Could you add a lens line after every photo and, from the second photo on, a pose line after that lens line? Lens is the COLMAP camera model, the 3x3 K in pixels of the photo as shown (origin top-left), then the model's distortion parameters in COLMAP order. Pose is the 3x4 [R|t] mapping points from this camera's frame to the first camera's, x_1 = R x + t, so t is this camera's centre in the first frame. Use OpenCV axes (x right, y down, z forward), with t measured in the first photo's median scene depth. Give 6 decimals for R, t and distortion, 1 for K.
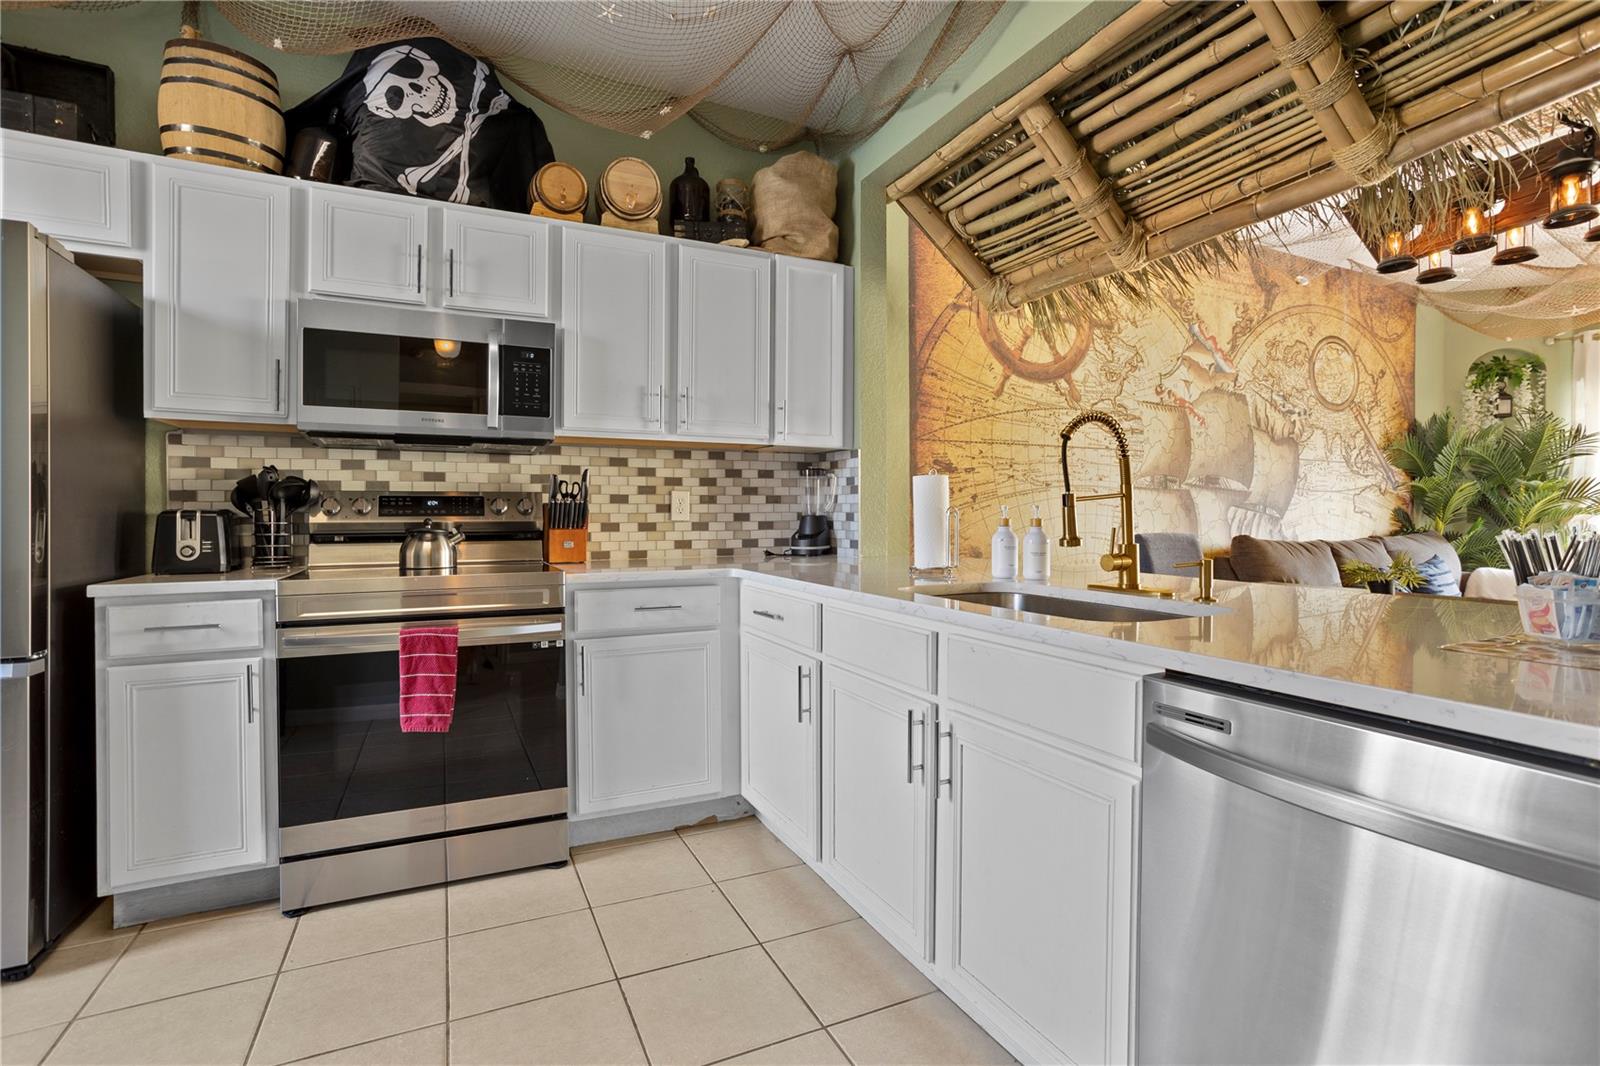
lens RADIAL K [[767.0, 0, 809.9], [0, 767.0, 527.3], [0, 0, 1]] dist [-0.057952, 0.031199]
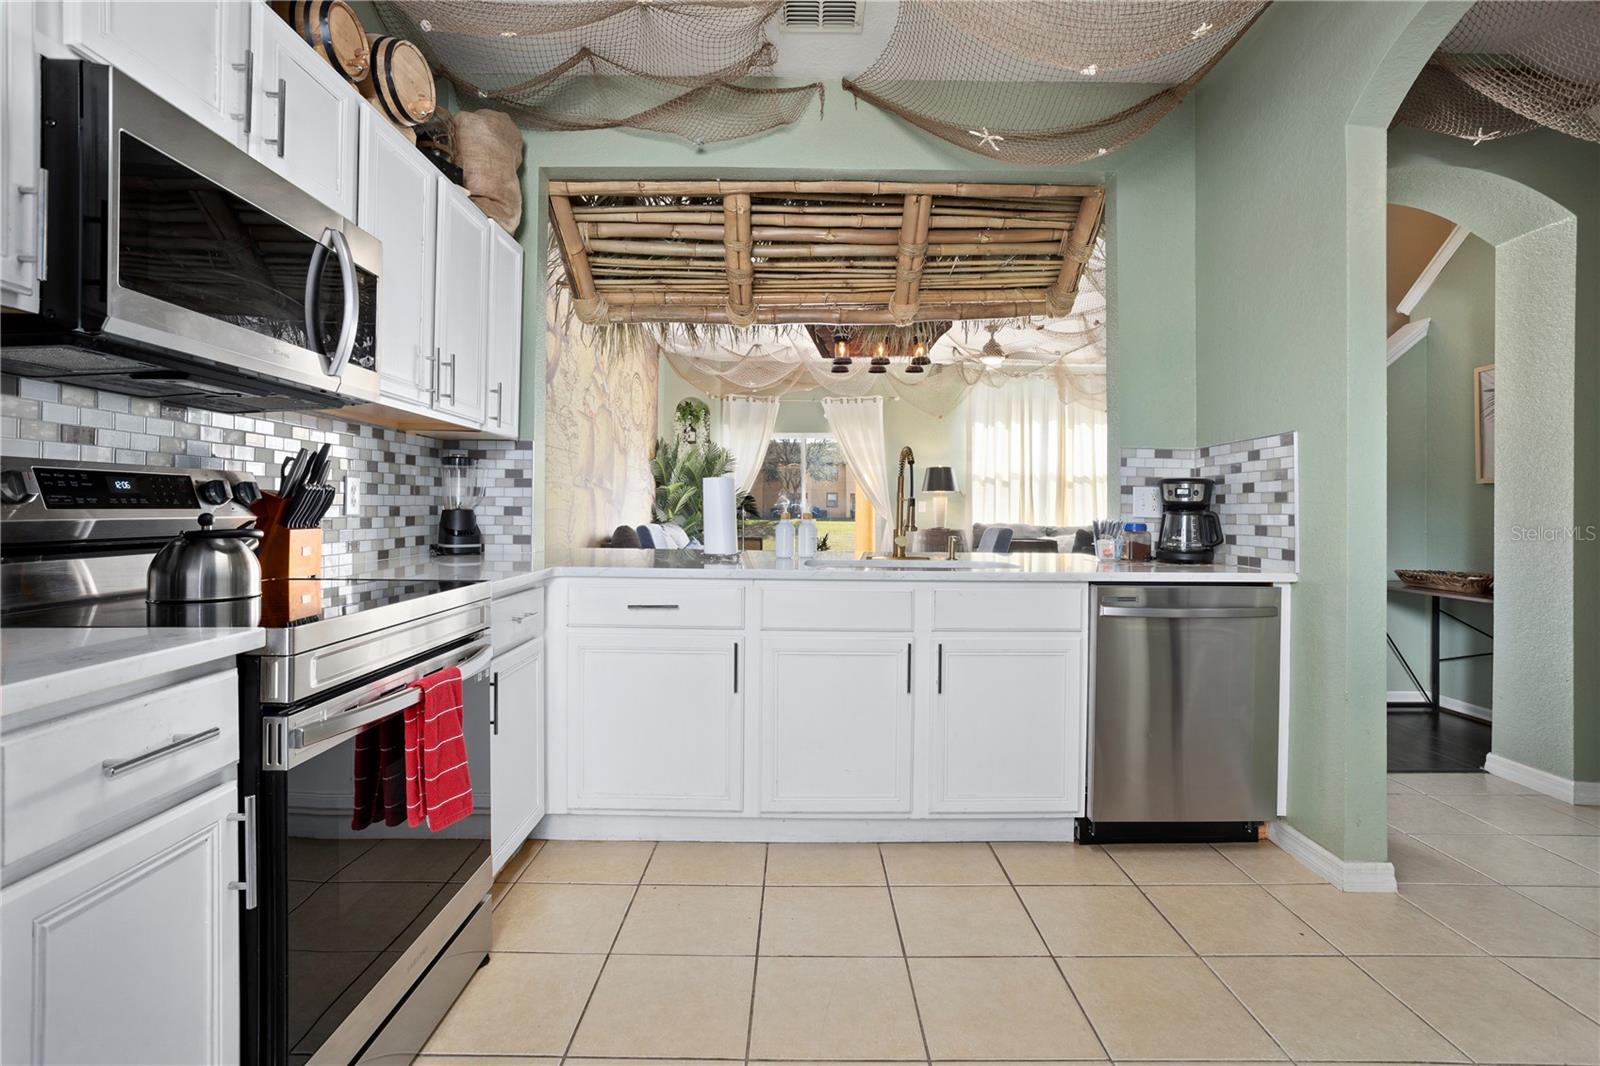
lens RADIAL K [[778.5, 0, 799.8], [0, 778.5, 512.0], [0, 0, 1]] dist [0.000086, 0.000181]
pose [[0.435469, 0.001382, 0.900203, -0.762997], [0.007702, 0.999957, -0.005261, -0.005497], [-0.900171, 0.009224, 0.435439, 0.300392]]
